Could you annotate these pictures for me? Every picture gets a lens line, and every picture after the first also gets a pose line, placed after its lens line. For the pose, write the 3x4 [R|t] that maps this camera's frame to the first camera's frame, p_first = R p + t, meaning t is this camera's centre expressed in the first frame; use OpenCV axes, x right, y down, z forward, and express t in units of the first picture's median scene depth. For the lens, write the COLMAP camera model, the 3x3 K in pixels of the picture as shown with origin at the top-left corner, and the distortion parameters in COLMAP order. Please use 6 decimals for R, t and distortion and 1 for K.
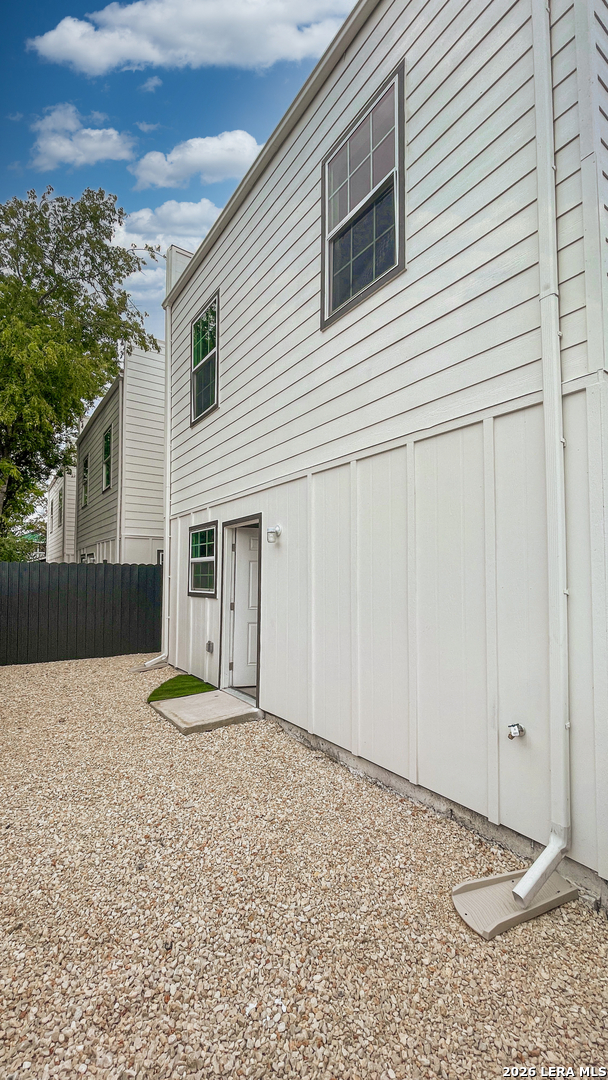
lens RADIAL K [[444.2, 0, 304.0], [0, 444.2, 540.0], [0, 0, 1]] dist [-0.001059, 0.004950]
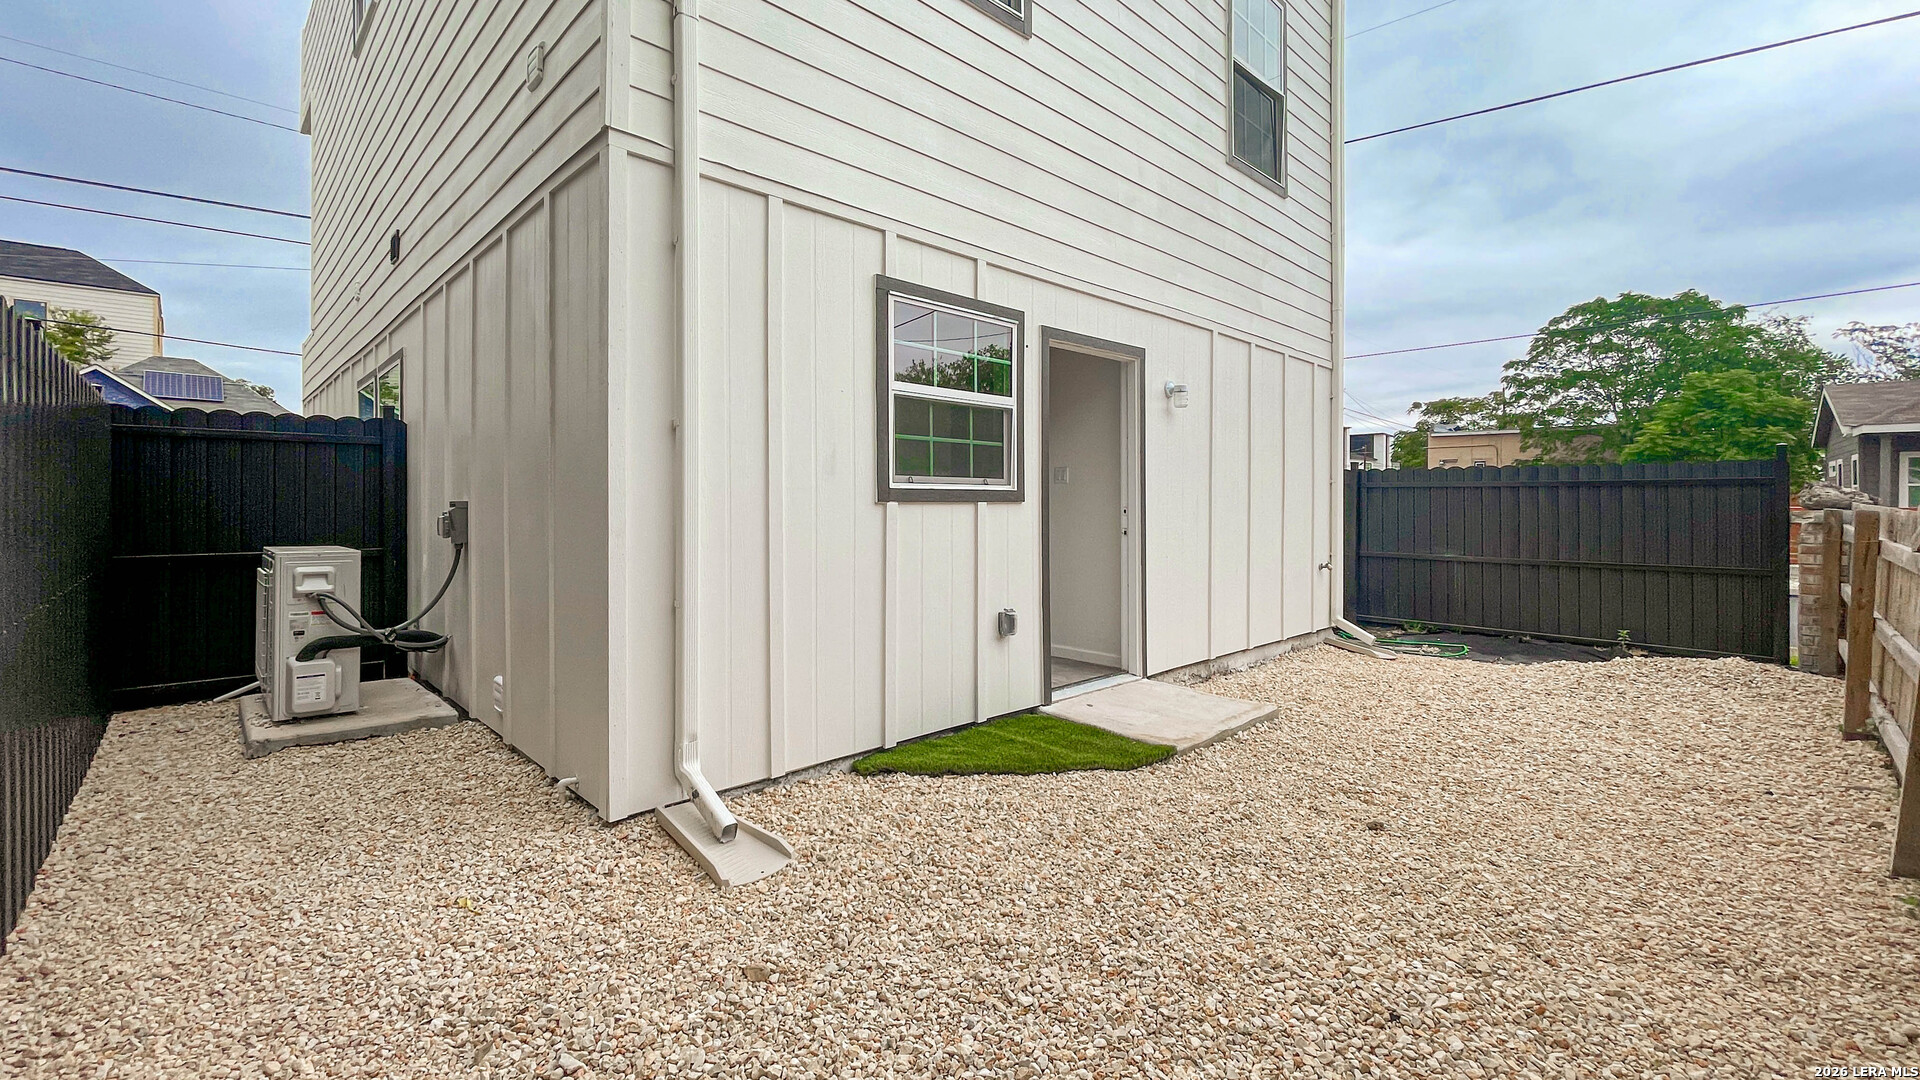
lens RADIAL K [[789.6, 0, 960.0], [0, 789.6, 540.0], [0, 0, 1]] dist [-0.001059, 0.004950]
pose [[-0.155025, -0.010077, 0.987859, -0.908034], [-0.057481, 0.998346, 0.001163, 0.167912], [-0.986237, -0.056603, -0.155348, 1.155424]]
